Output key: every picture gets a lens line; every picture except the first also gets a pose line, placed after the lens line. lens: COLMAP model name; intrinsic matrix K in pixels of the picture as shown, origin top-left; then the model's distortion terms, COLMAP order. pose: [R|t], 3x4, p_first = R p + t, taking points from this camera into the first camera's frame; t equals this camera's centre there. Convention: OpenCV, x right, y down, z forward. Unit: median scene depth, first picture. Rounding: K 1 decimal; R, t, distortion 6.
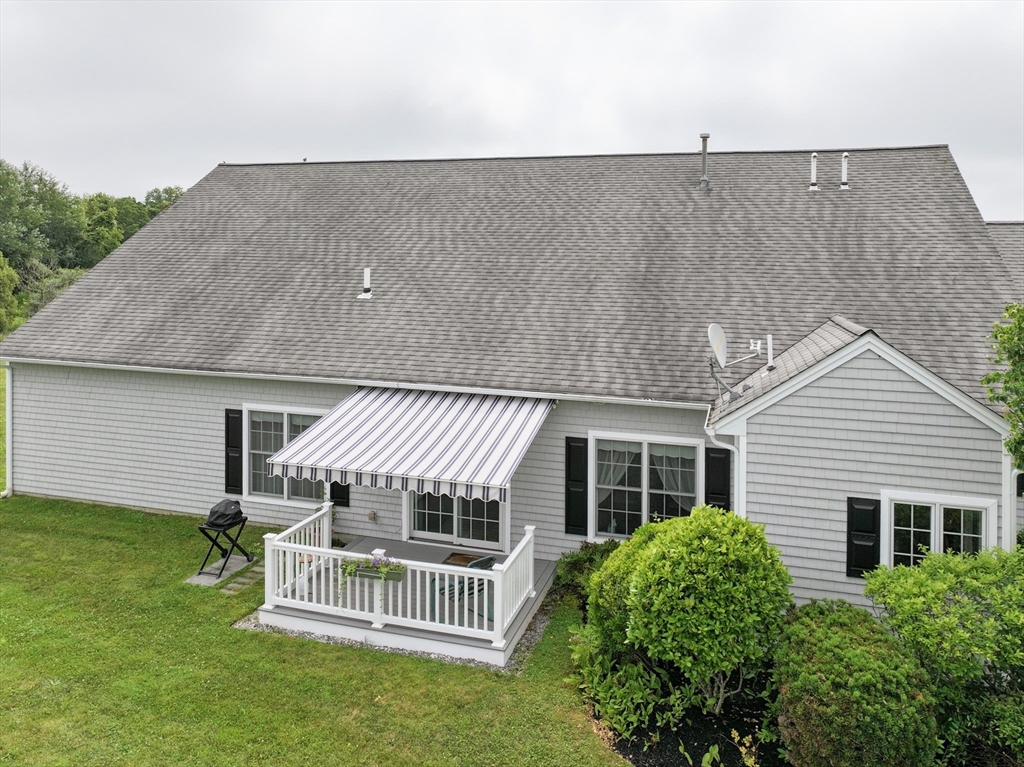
lens RADIAL K [[718.3, 0, 512.0], [0, 718.3, 383.5], [0, 0, 1]] dist [0.003314, 0.008496]
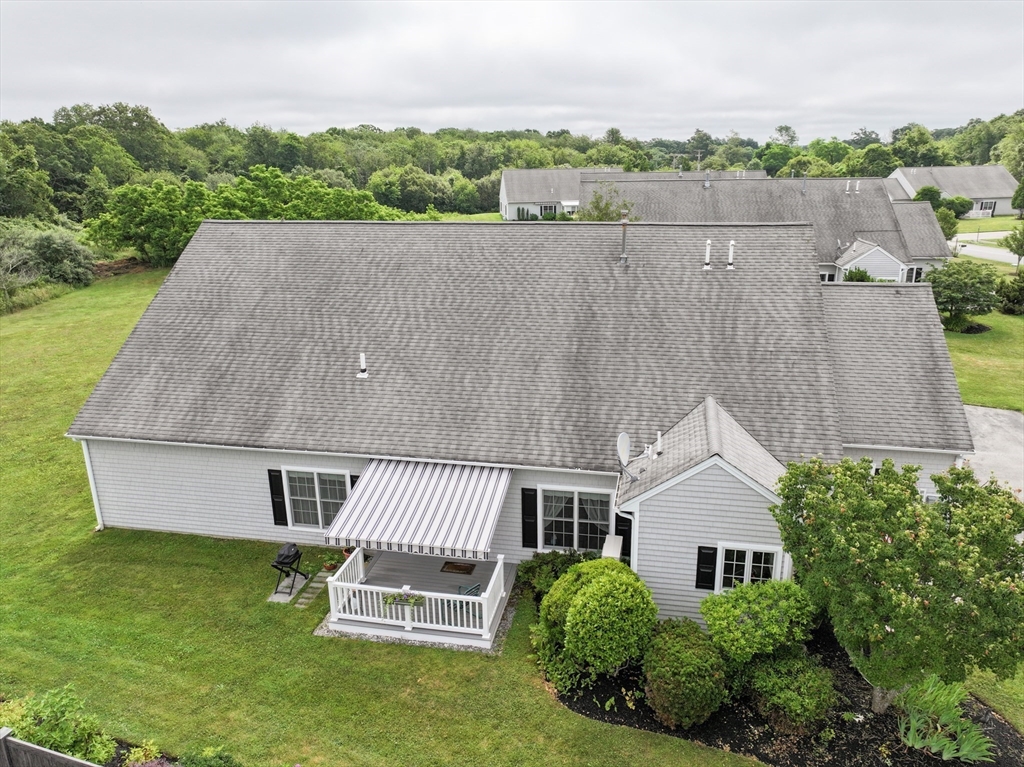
lens RADIAL K [[745.1, 0, 513.6], [0, 745.1, 448.9], [0, 0, 1]] dist [0.010081, 0.002211]
pose [[0.994704, -0.056030, 0.086170, -0.064861], [0.025137, 0.945509, 0.324624, -0.480779], [-0.099663, -0.320739, 0.941910, -0.376600]]
